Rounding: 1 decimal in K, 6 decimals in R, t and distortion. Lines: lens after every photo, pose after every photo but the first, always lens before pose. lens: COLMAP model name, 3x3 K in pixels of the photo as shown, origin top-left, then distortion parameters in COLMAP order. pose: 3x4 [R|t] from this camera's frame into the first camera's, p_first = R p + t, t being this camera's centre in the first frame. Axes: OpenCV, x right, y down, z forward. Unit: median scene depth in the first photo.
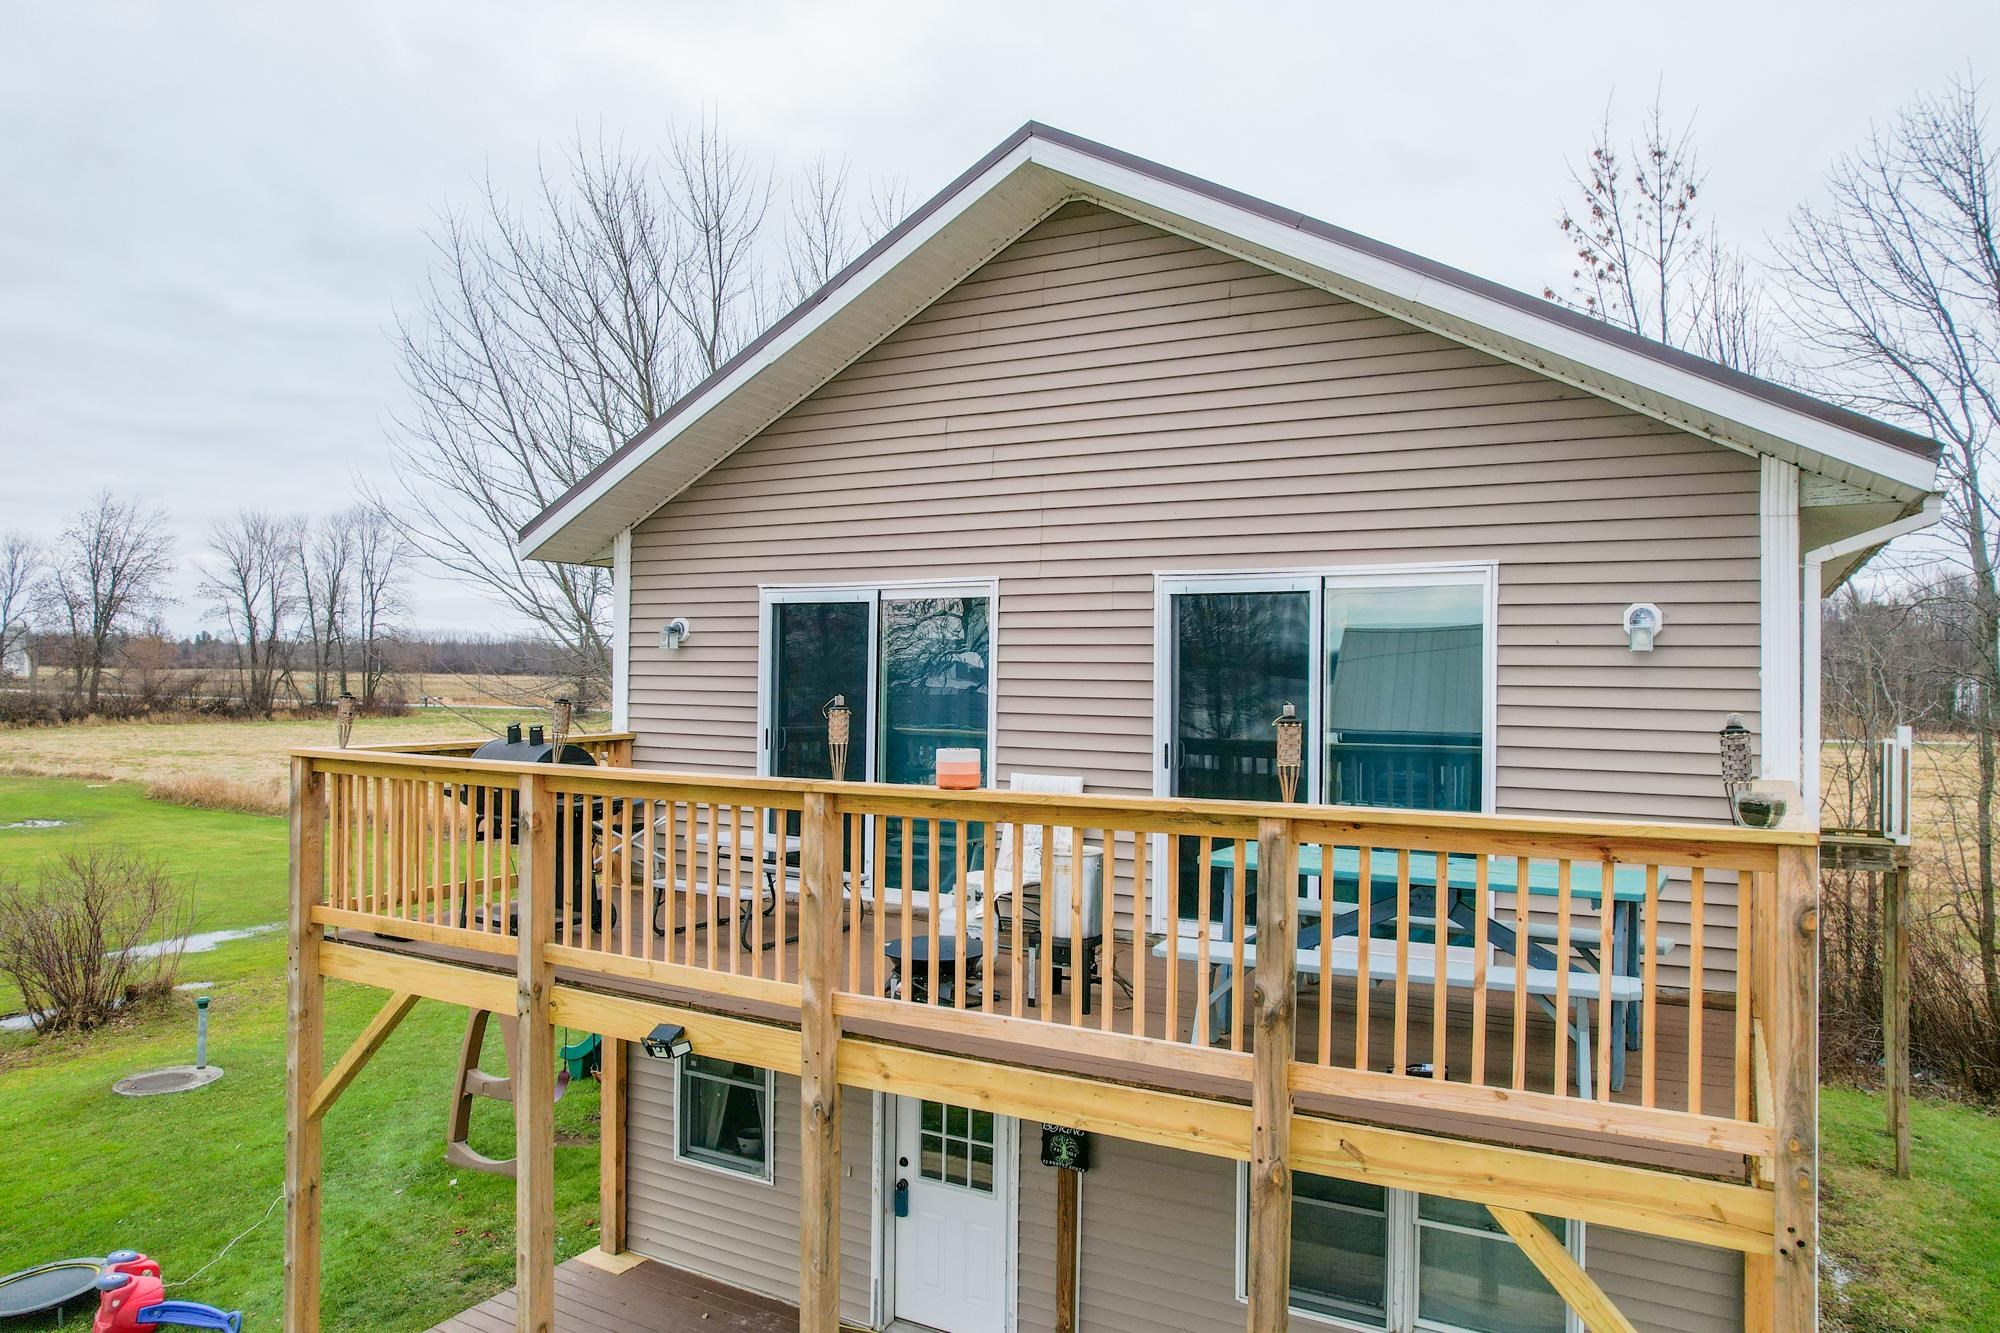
lens RADIAL K [[1346.5, 0, 1000.0], [0, 1346.5, 666.5], [0, 0, 1]] dist [-0.119850, 0.110756]
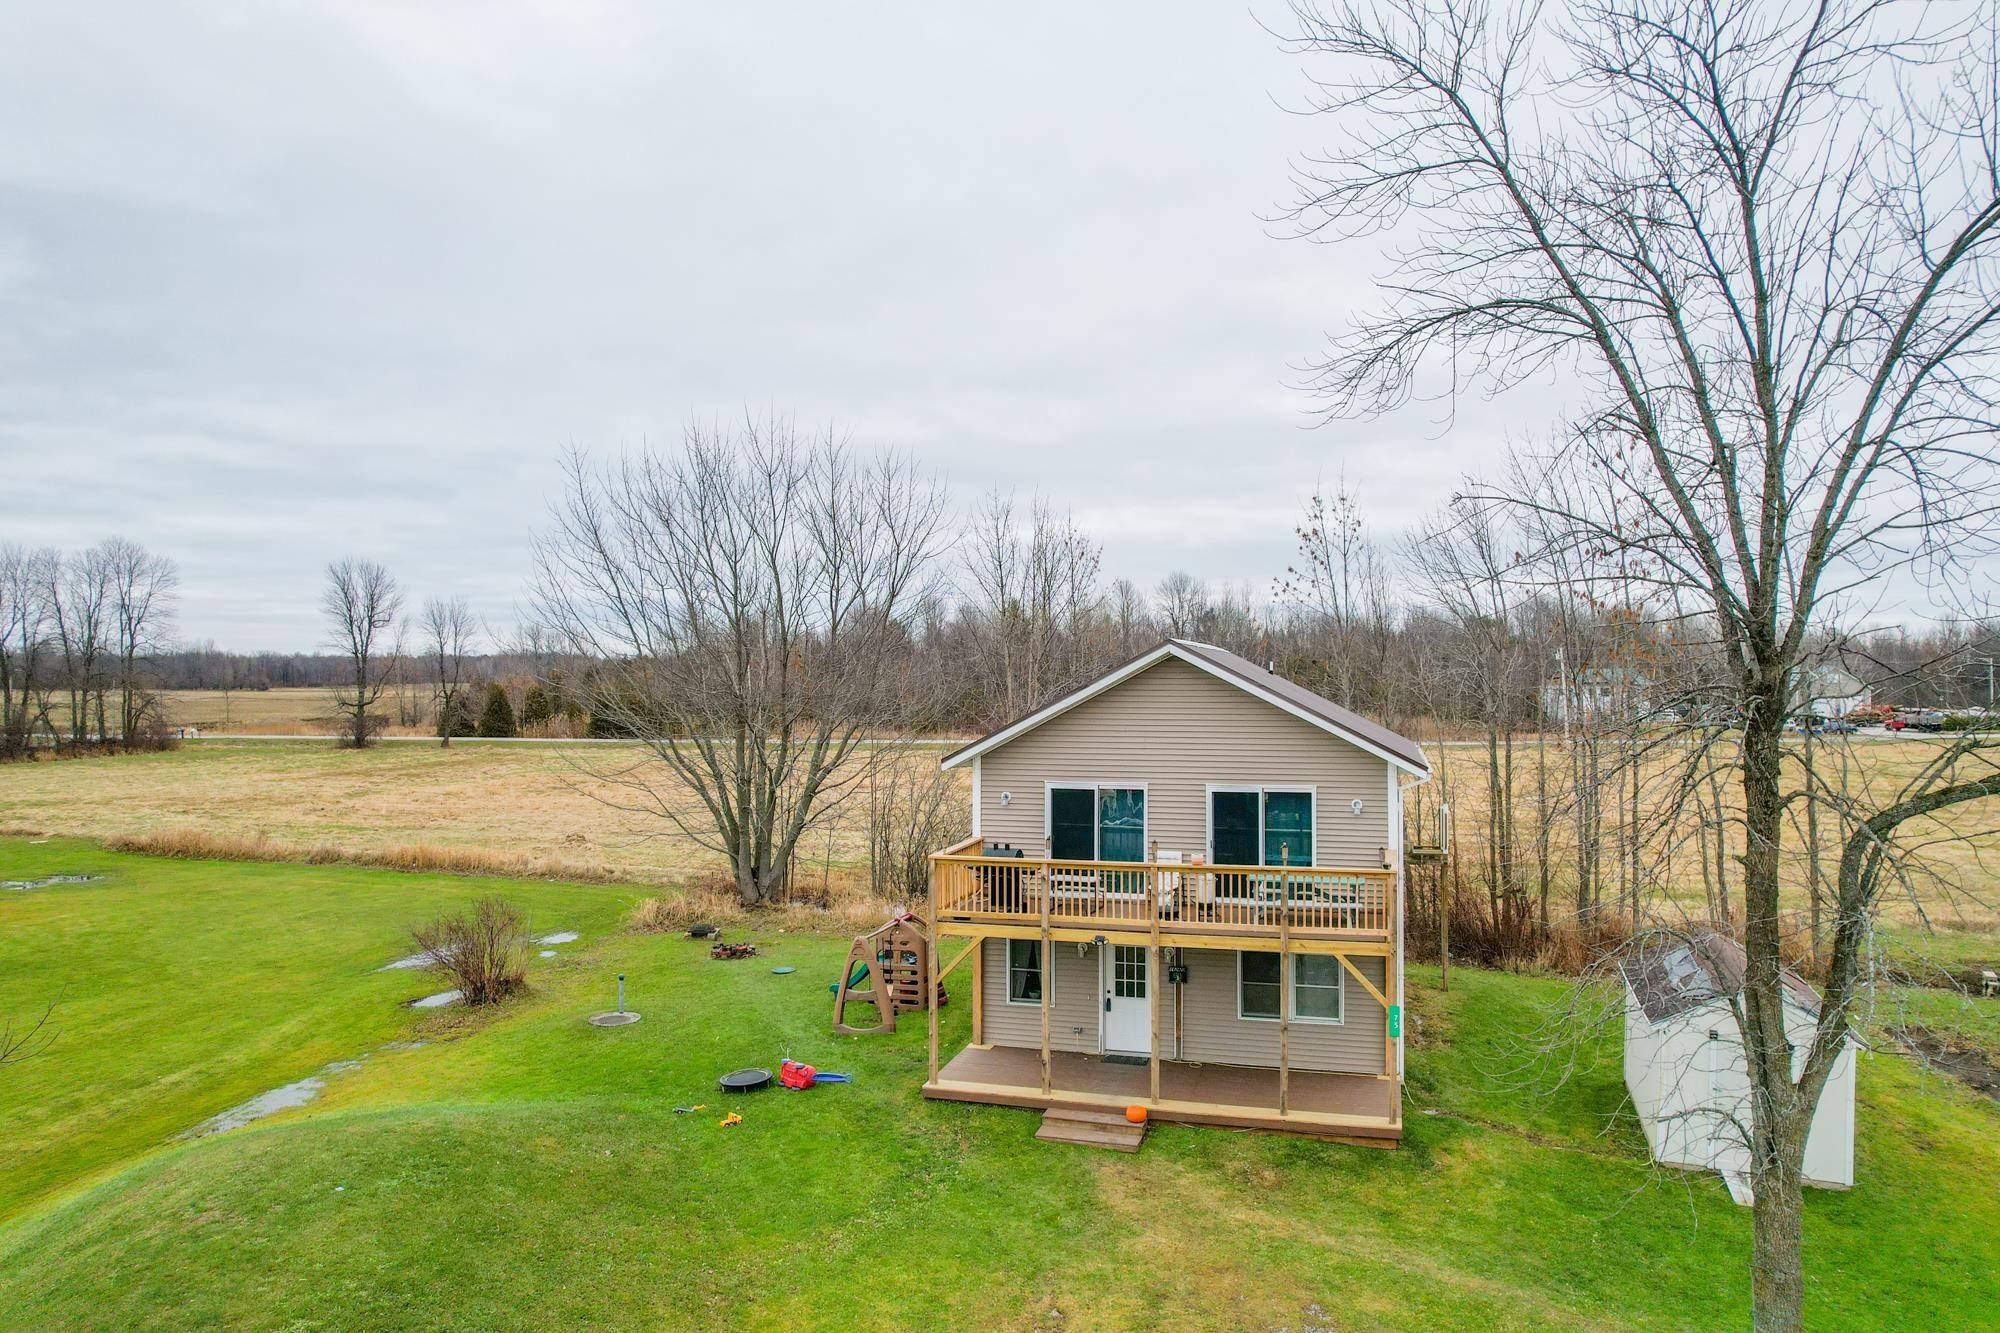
lens RADIAL K [[1325.1, 0, 1000.0], [0, 1325.1, 666.5], [0, 0, 1]] dist [-0.087532, 0.066239]
pose [[0.973228, -0.014340, 0.229392, -0.885345], [0.013829, 0.999897, 0.003834, -0.307605], [-0.229423, -0.000559, 0.973327, -1.571373]]
